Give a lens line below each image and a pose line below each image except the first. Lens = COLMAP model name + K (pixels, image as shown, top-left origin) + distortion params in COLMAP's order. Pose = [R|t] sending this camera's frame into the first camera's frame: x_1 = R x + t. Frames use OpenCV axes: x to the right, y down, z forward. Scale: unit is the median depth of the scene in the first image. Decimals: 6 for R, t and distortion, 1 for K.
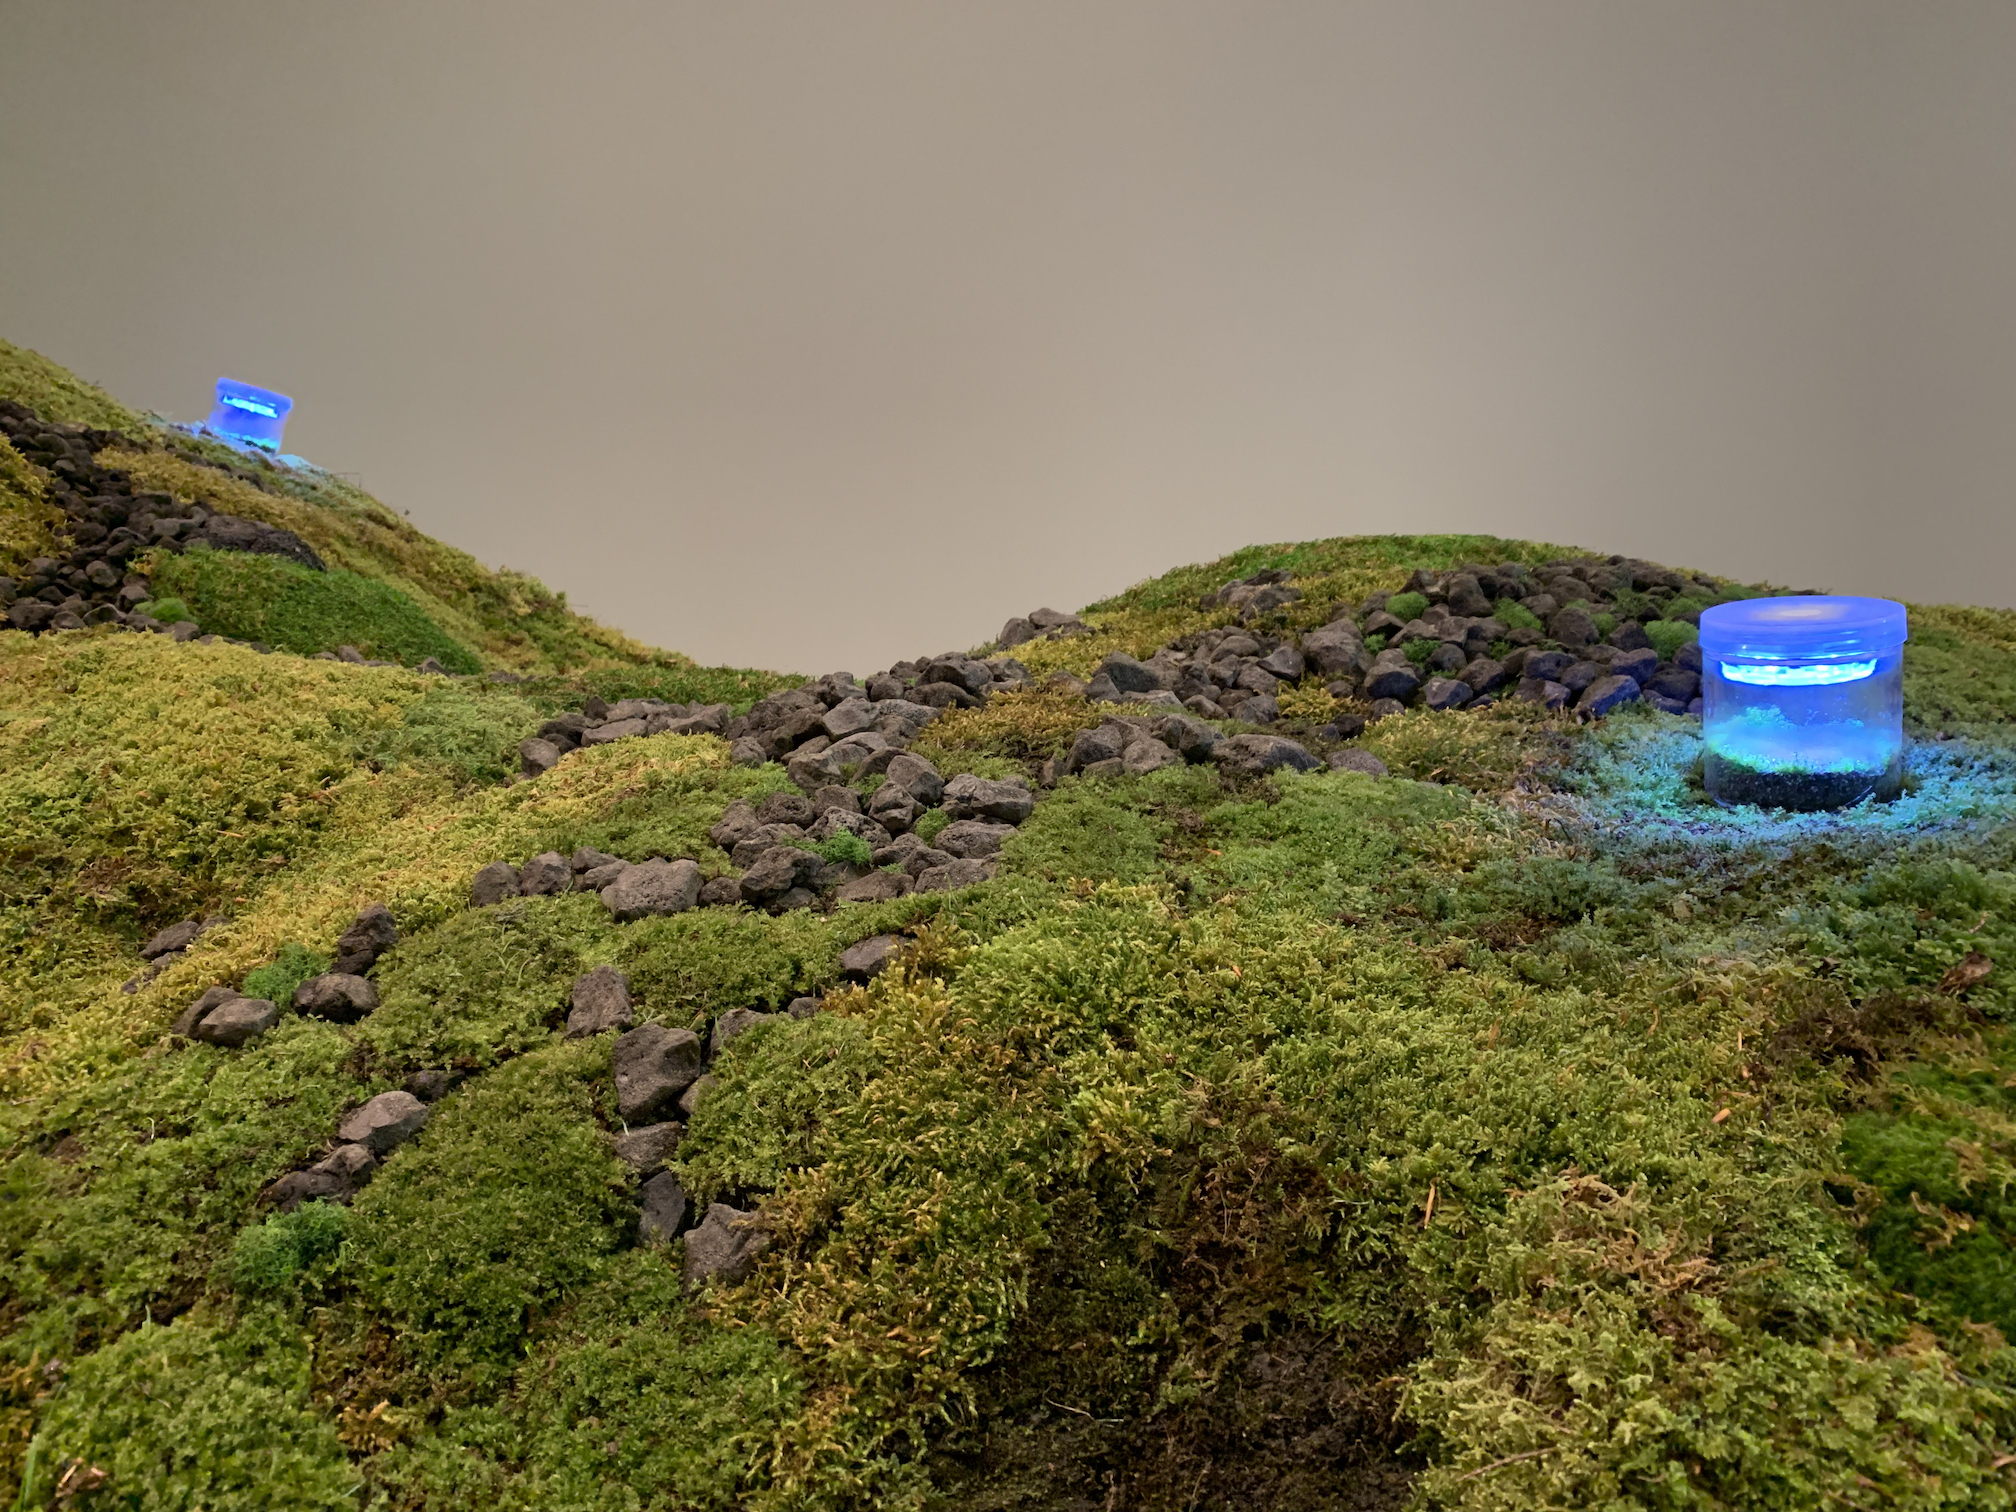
lens RADIAL K [[1534.9, 0, 1009.3], [0, 1534.9, 754.7], [0, 0, 1]] dist [0.001723, 0.003022]
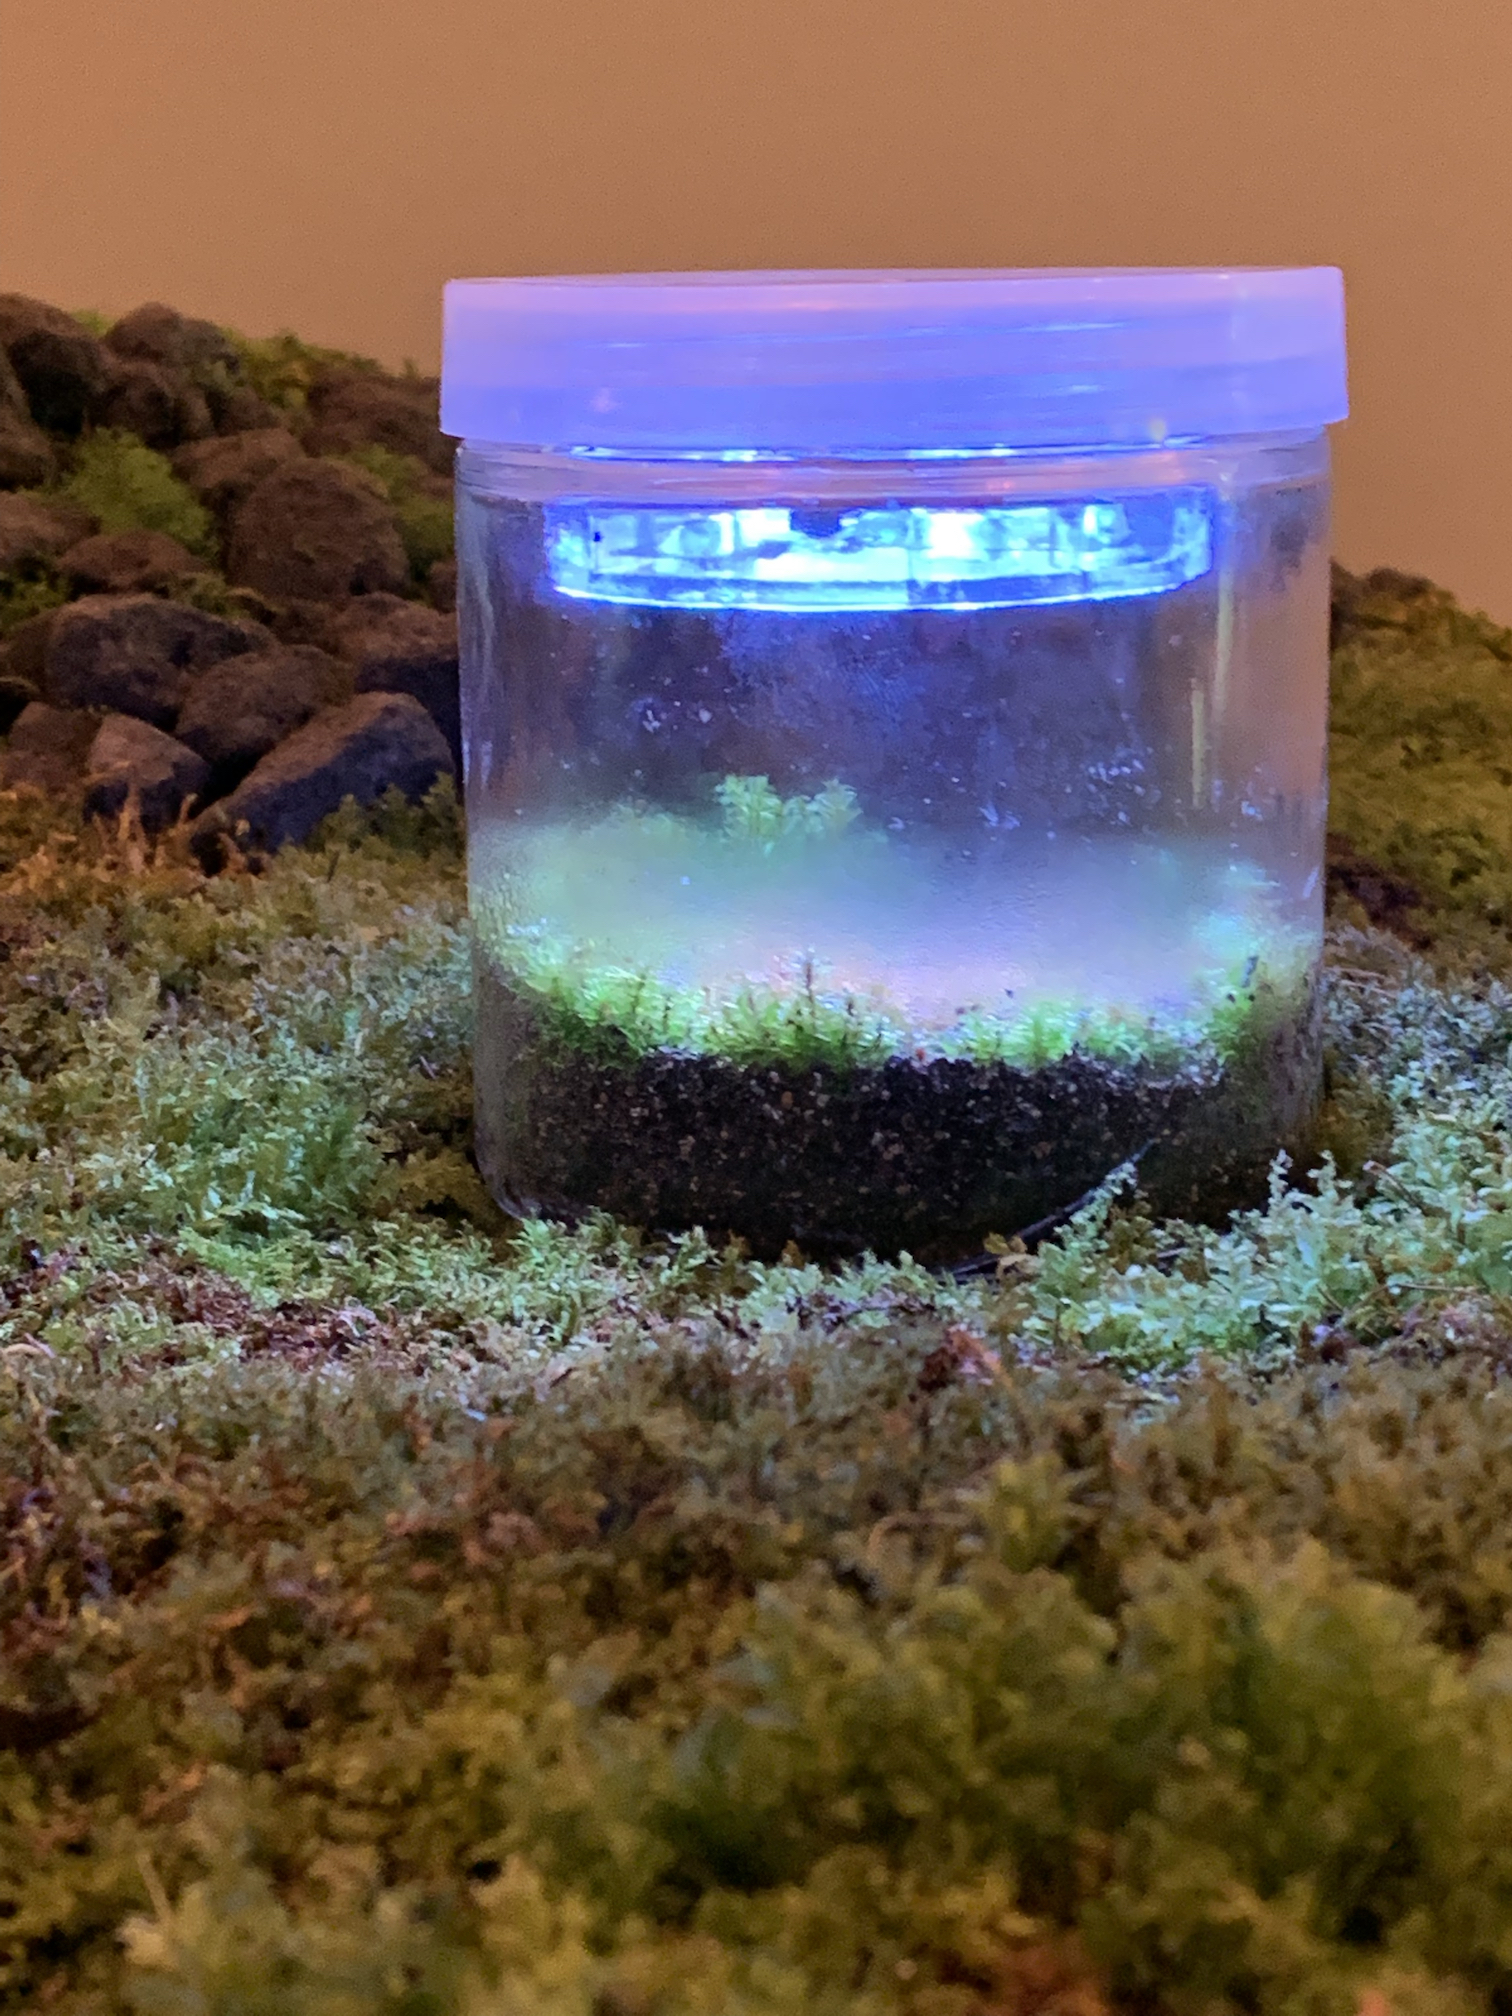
lens RADIAL K [[3875.2, 0, 755.6], [0, 3875.2, 1009.0], [0, 0, 1]] dist [-0.029826, 0.000000]
pose [[0.960102, 0.047893, 0.275519, 0.376278], [-0.035641, 0.998148, -0.049306, 0.030296], [-0.277370, 0.037519, 0.960030, 0.538784]]
